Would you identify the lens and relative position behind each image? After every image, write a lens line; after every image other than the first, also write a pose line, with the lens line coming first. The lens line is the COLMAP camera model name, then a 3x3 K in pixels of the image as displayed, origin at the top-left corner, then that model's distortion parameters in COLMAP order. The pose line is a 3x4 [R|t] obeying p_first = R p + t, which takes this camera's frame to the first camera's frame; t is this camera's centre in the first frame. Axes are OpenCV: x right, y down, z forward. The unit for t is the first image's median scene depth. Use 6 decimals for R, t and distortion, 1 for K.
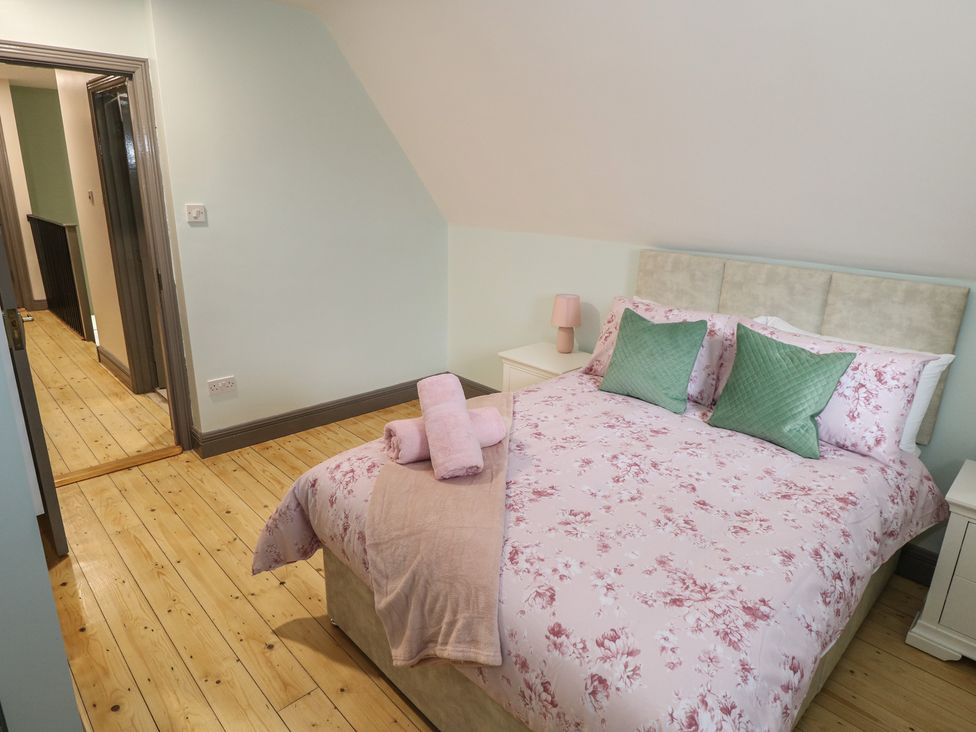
lens RADIAL K [[595.0, 0, 488.0], [0, 595.0, 366.0], [0, 0, 1]] dist [0.000391, -0.001236]
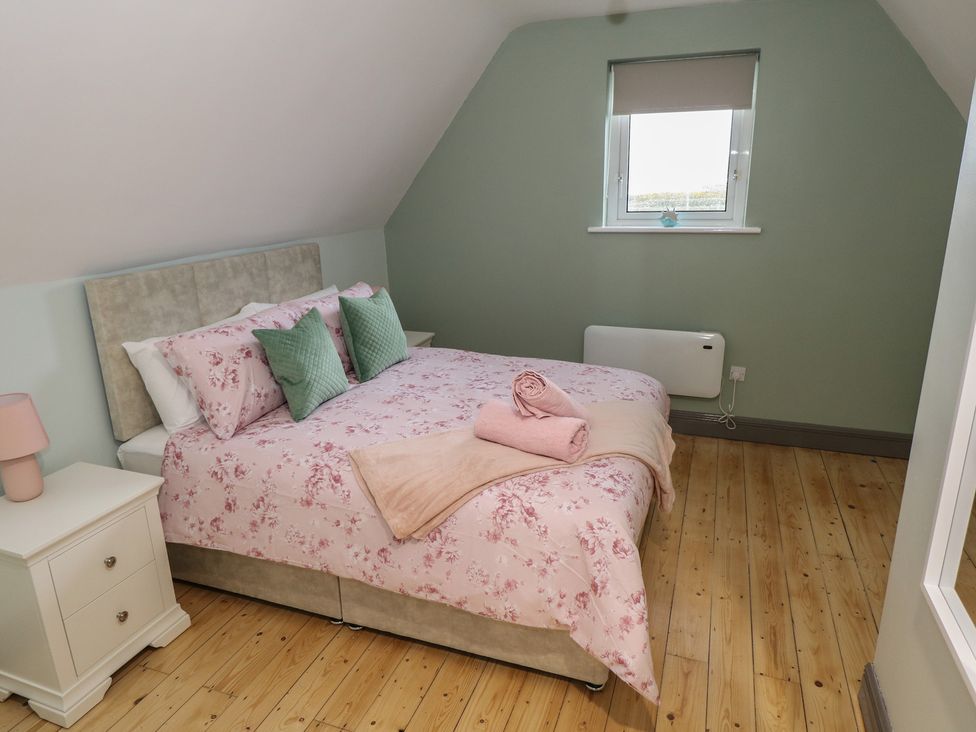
lens RADIAL K [[642.5, 0, 488.0], [0, 642.5, 366.0], [0, 0, 1]] dist [0.001832, -0.000766]
pose [[-0.449534, -0.274703, 0.849975, -0.920101], [0.272454, 0.864032, 0.423342, -0.454226], [-0.850699, 0.421885, -0.313567, 1.326696]]
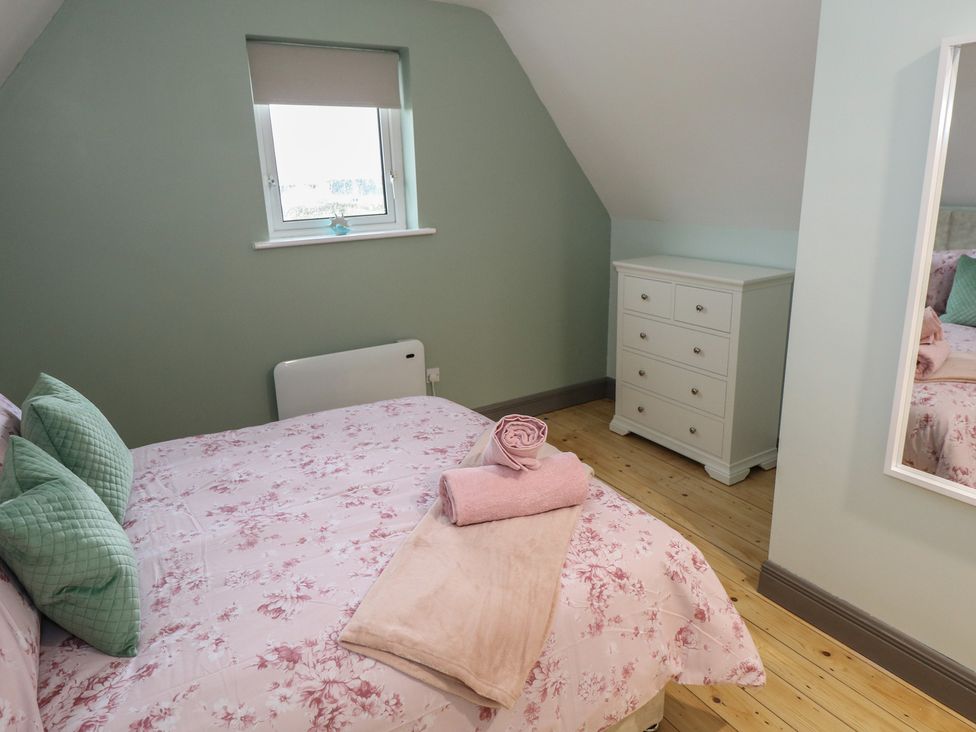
lens RADIAL K [[647.2, 0, 511.5], [0, 647.2, 356.3], [0, 0, 1]] dist [0.000948, -0.004991]
pose [[-0.983435, -0.055697, 0.172492, -0.206499], [0.049818, 0.831922, 0.552652, -0.509888], [-0.174281, 0.552091, -0.815366, 1.579619]]
